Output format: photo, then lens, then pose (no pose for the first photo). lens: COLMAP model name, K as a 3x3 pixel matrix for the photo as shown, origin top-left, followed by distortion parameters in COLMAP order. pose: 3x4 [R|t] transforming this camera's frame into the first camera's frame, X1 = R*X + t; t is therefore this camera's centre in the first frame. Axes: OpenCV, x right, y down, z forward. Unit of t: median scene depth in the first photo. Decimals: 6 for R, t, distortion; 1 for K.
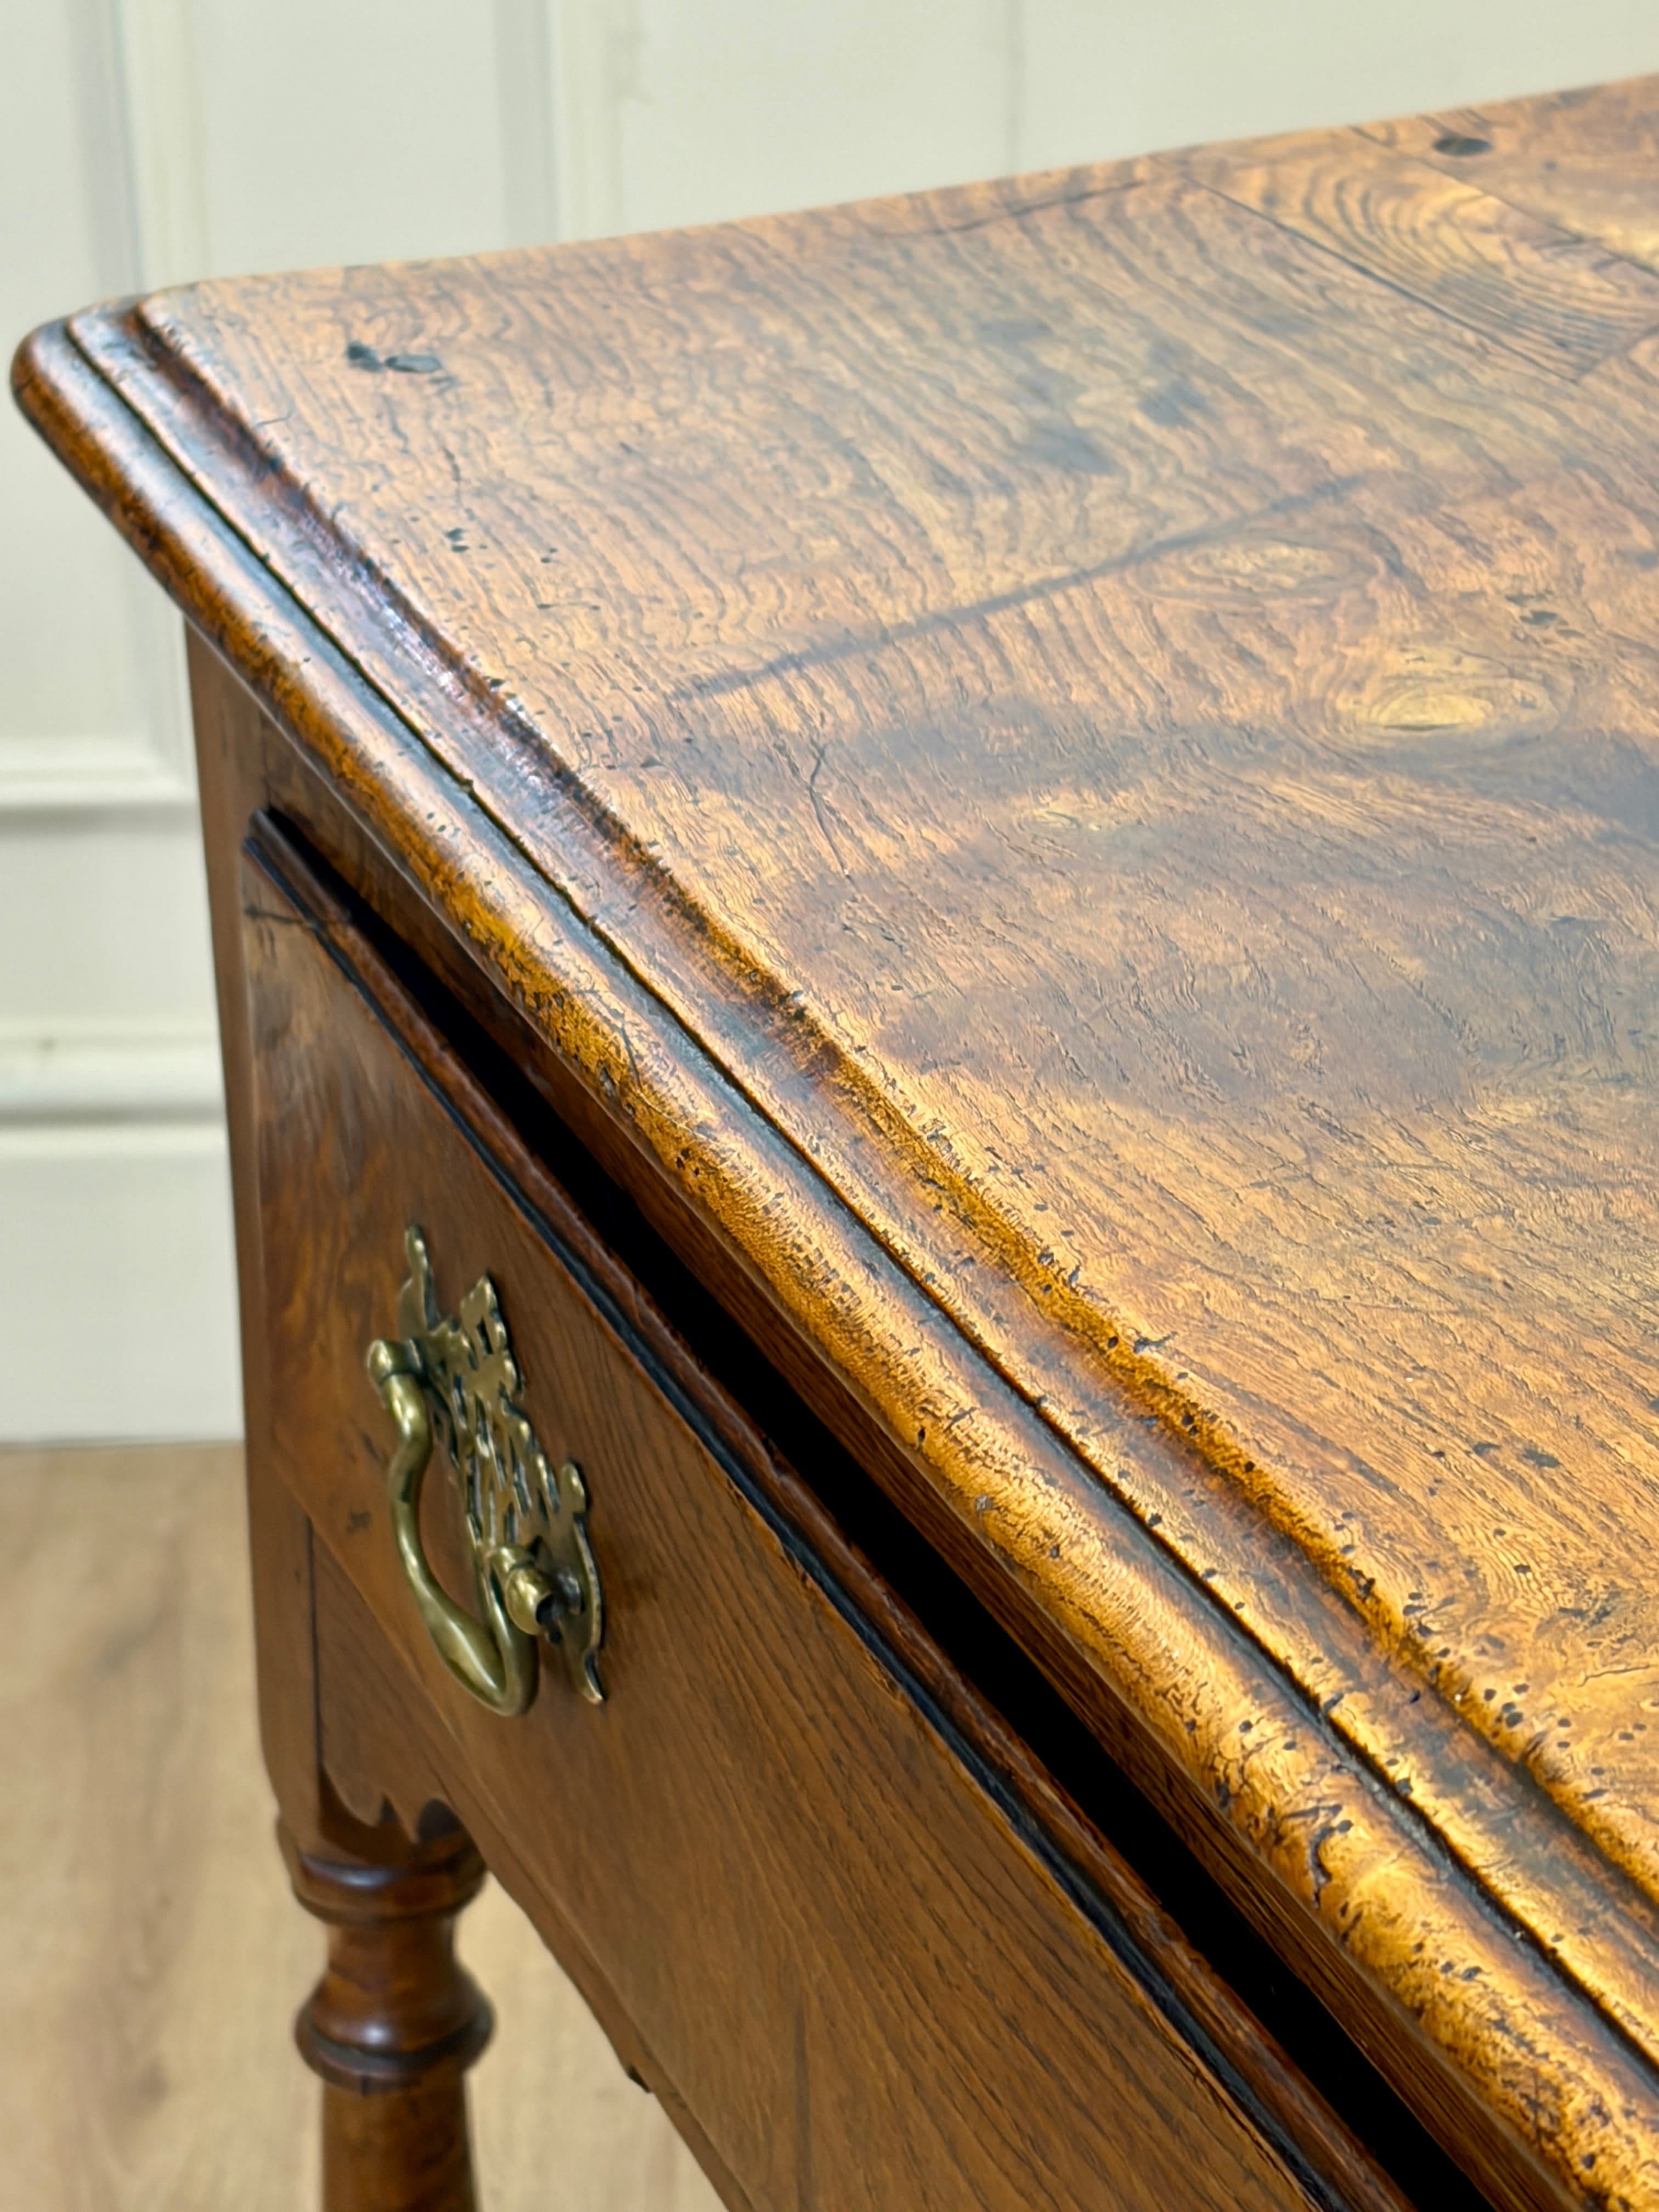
lens RADIAL K [[5398.5, 0, 776.4], [0, 5398.5, 1104.2], [0, 0, 1]] dist [0.259913, -1.060787]
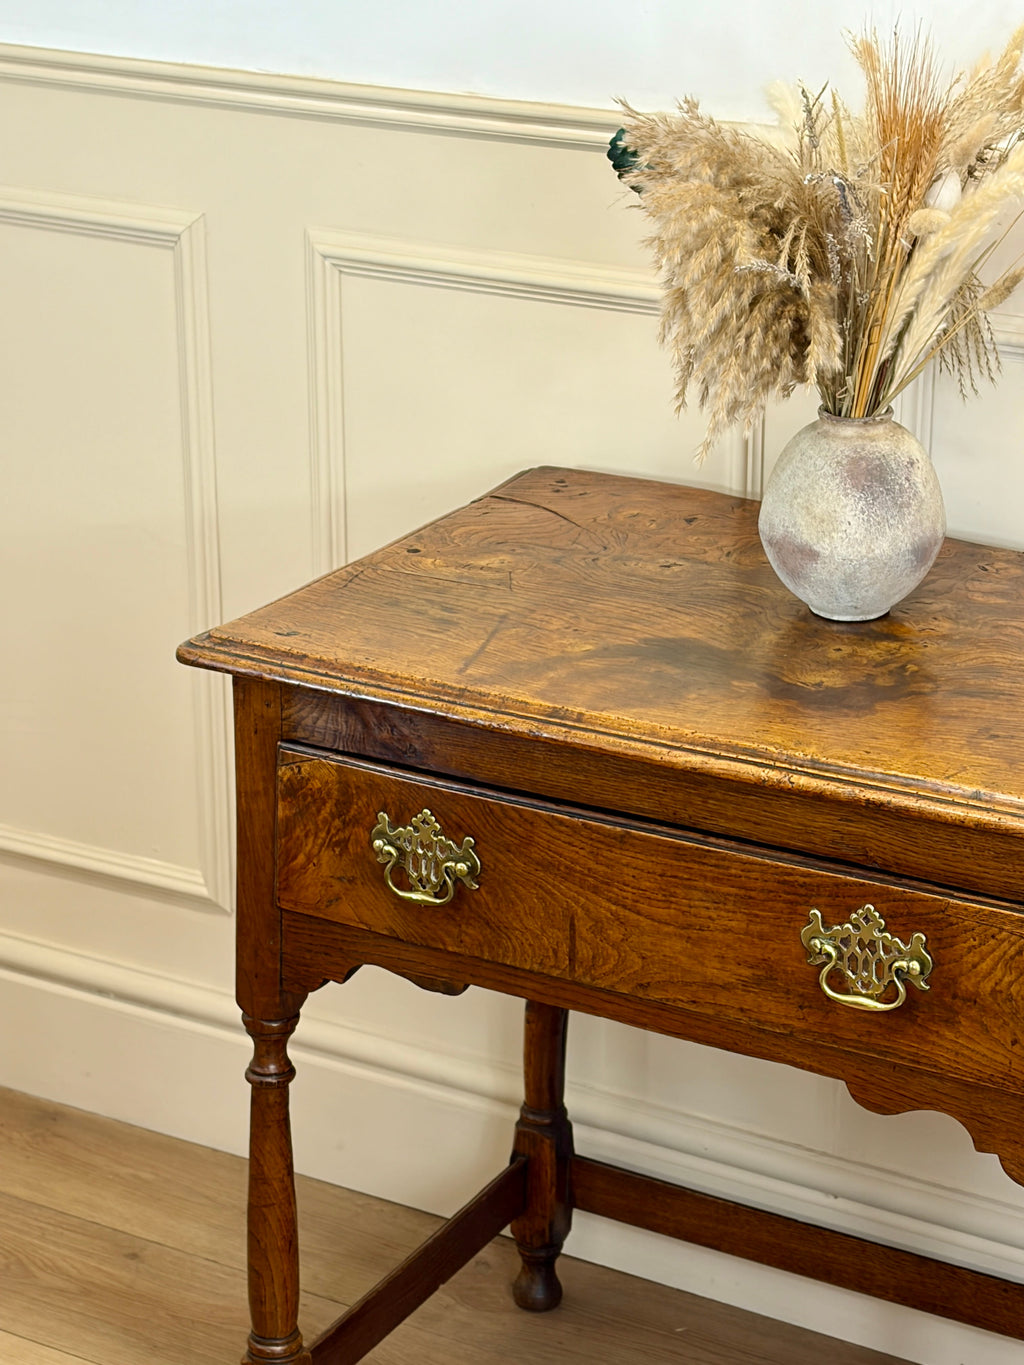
lens RADIAL K [[3331.3, 0, 479.2], [0, 3331.3, 681.4], [0, 0, 1]] dist [0.259913, -1.060787]
pose [[0.804931, -0.188423, 0.562658, -1.996566], [0.263124, 0.963258, -0.053846, 0.114982], [-0.531839, 0.191391, 0.824935, -1.748272]]
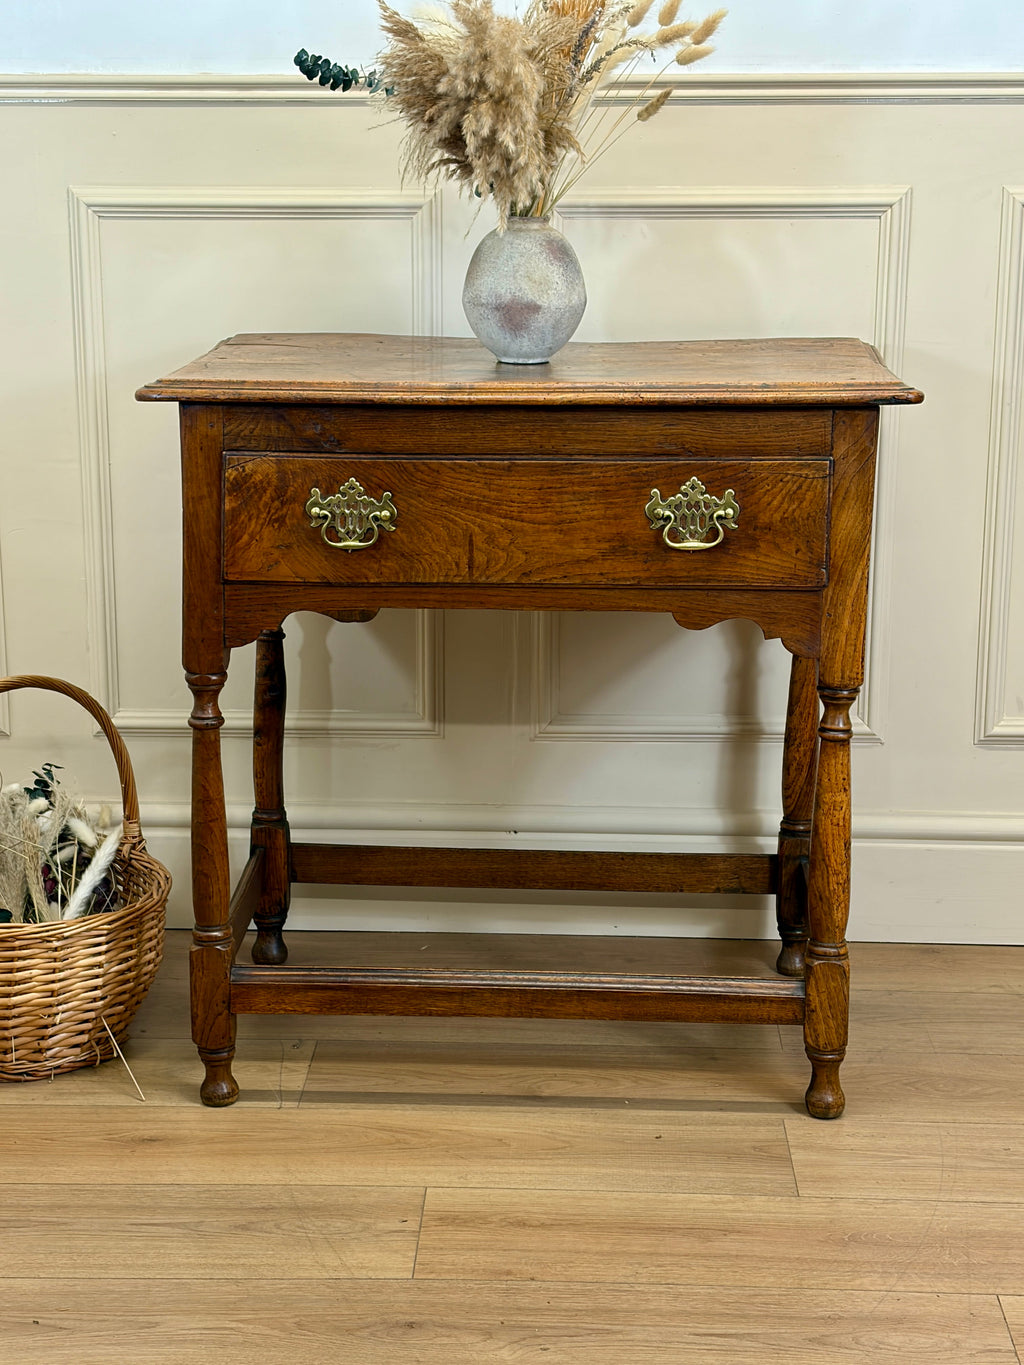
lens RADIAL K [[2371.6, 0, 495.4], [0, 2371.6, 686.4], [0, 0, 1]] dist [0.332249, -2.115603]
pose [[0.440279, -0.187986, 0.877961, -3.180546], [0.408136, 0.912875, -0.009210, 0.447974], [-0.799737, 0.362383, 0.478643, -0.535977]]
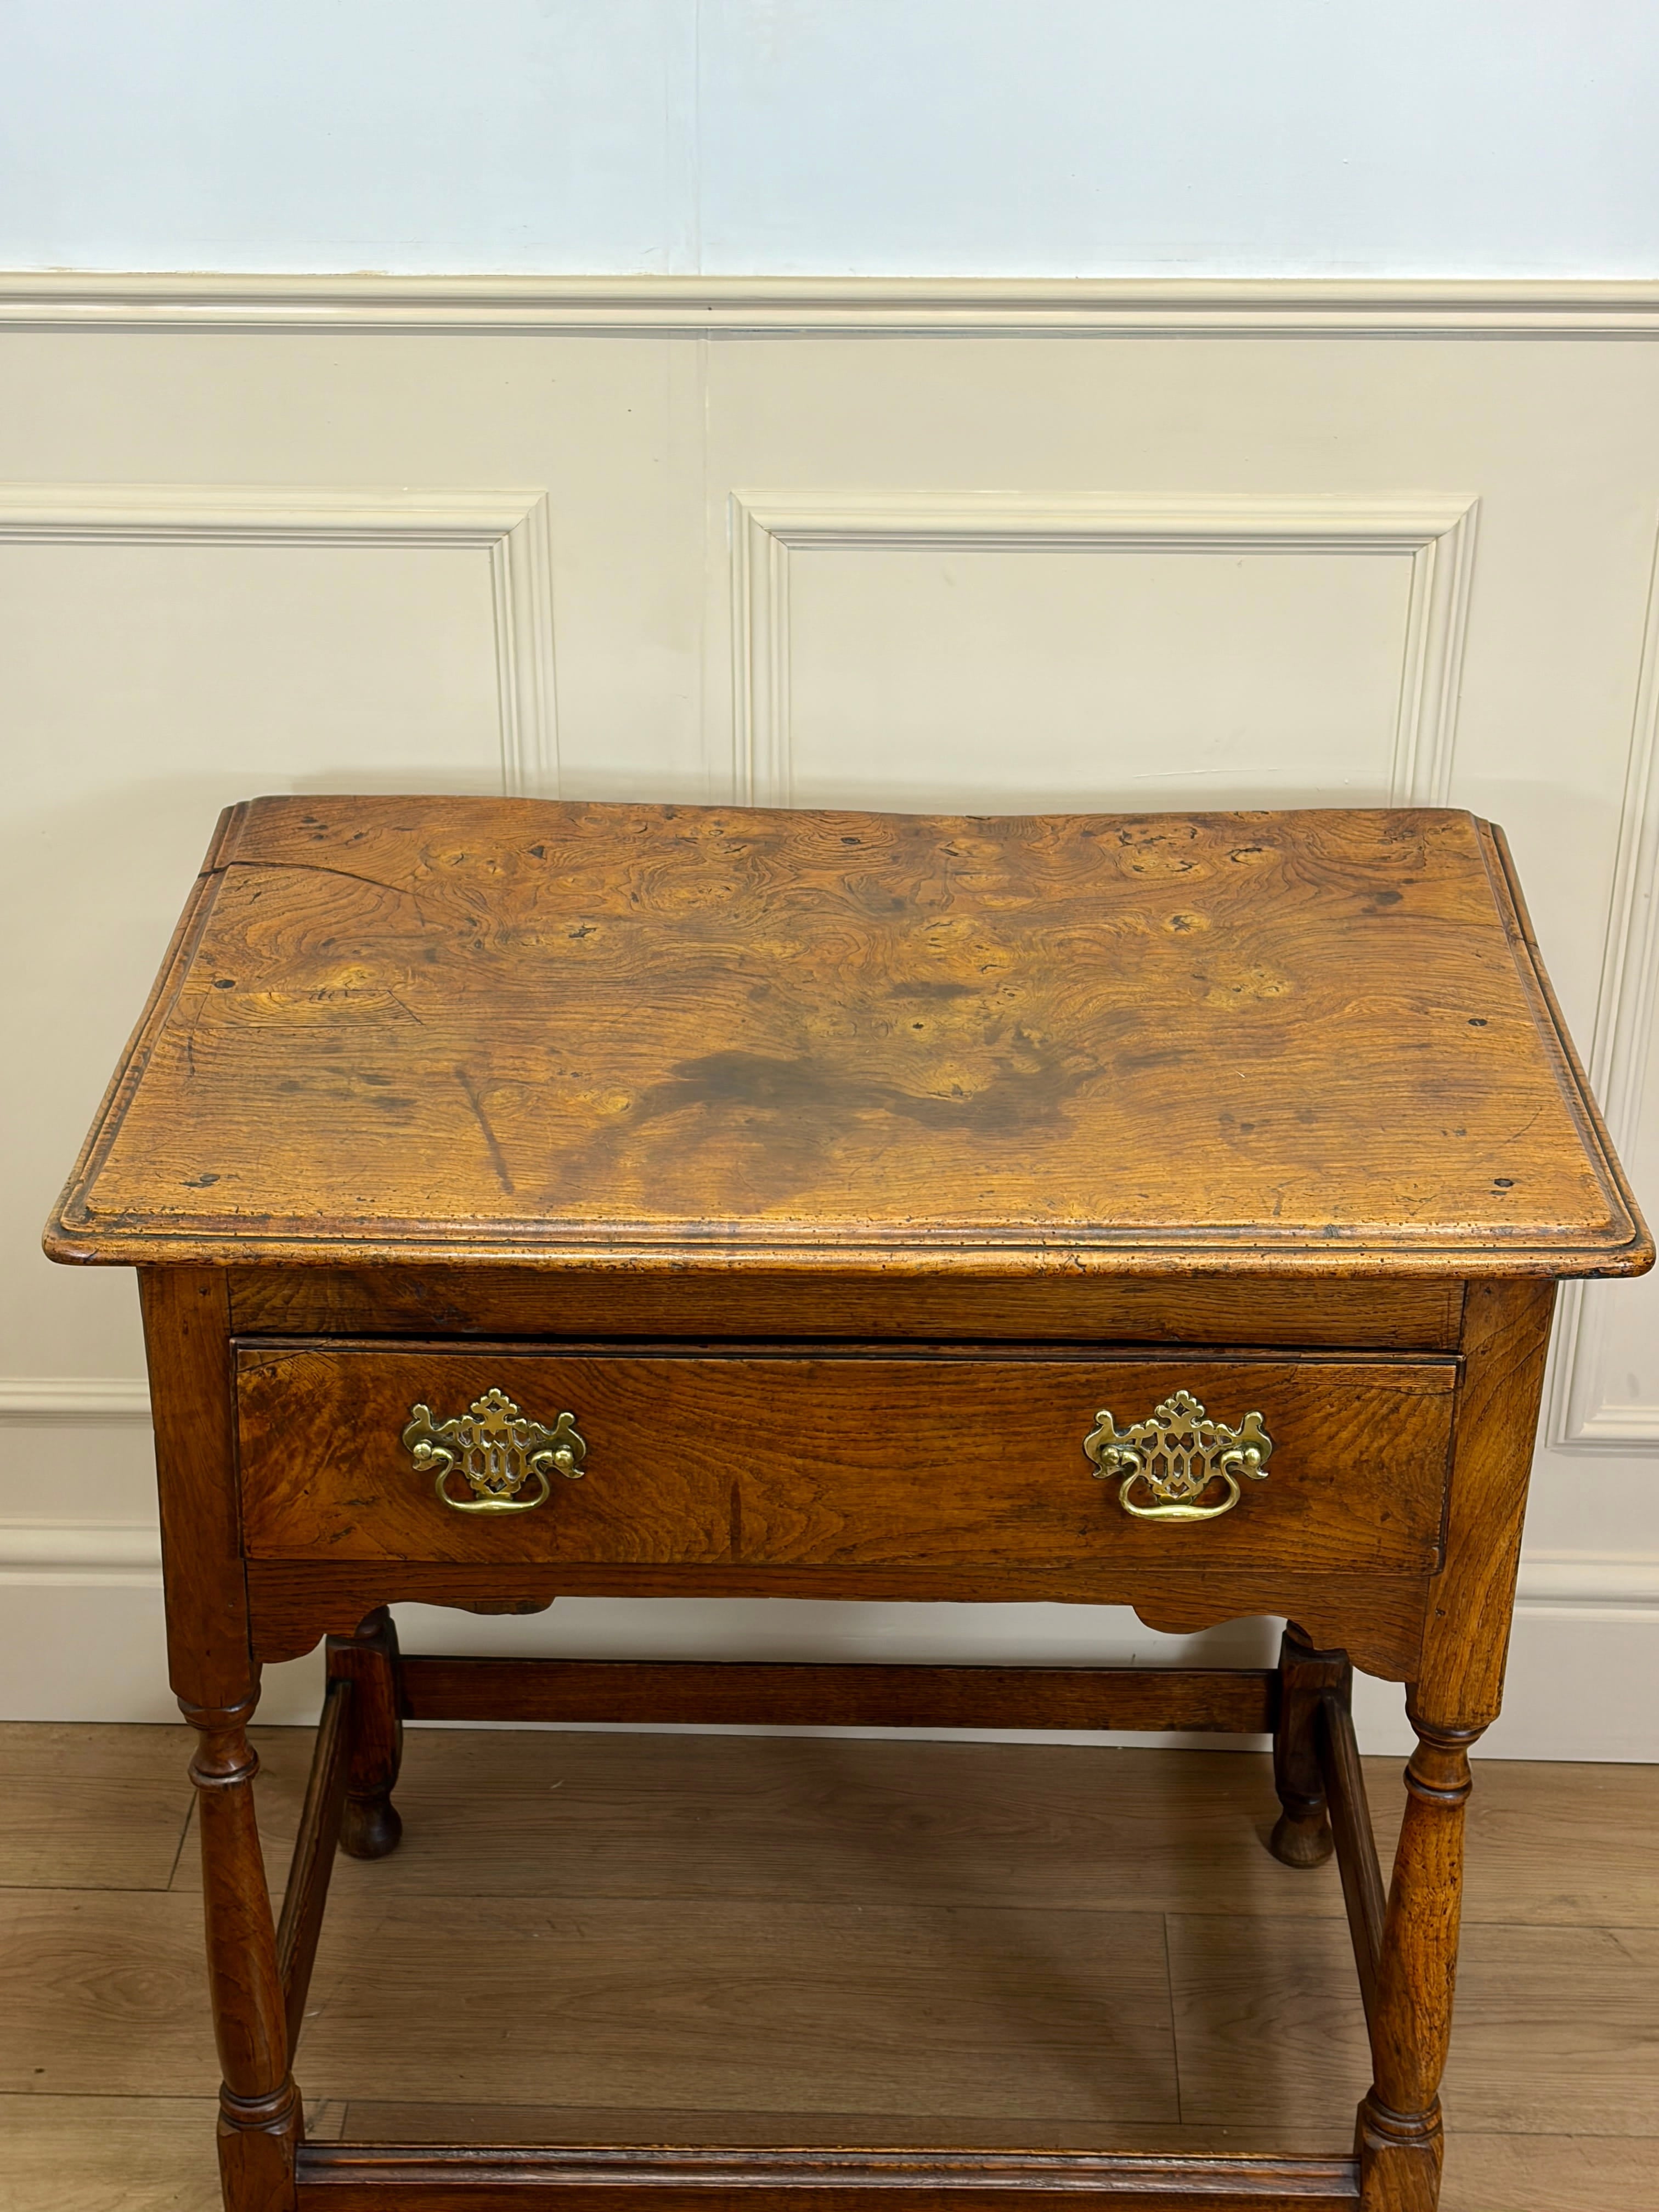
lens RADIAL K [[3441.6, 0, 805.6], [0, 3441.6, 1106.1], [0, 0, 1]] dist [0.241226, -0.978762]
pose [[0.413017, -0.423231, 0.806407, -1.964738], [0.417018, 0.875064, 0.245680, -0.682183], [-0.809638, 0.234817, 0.537911, -0.387712]]
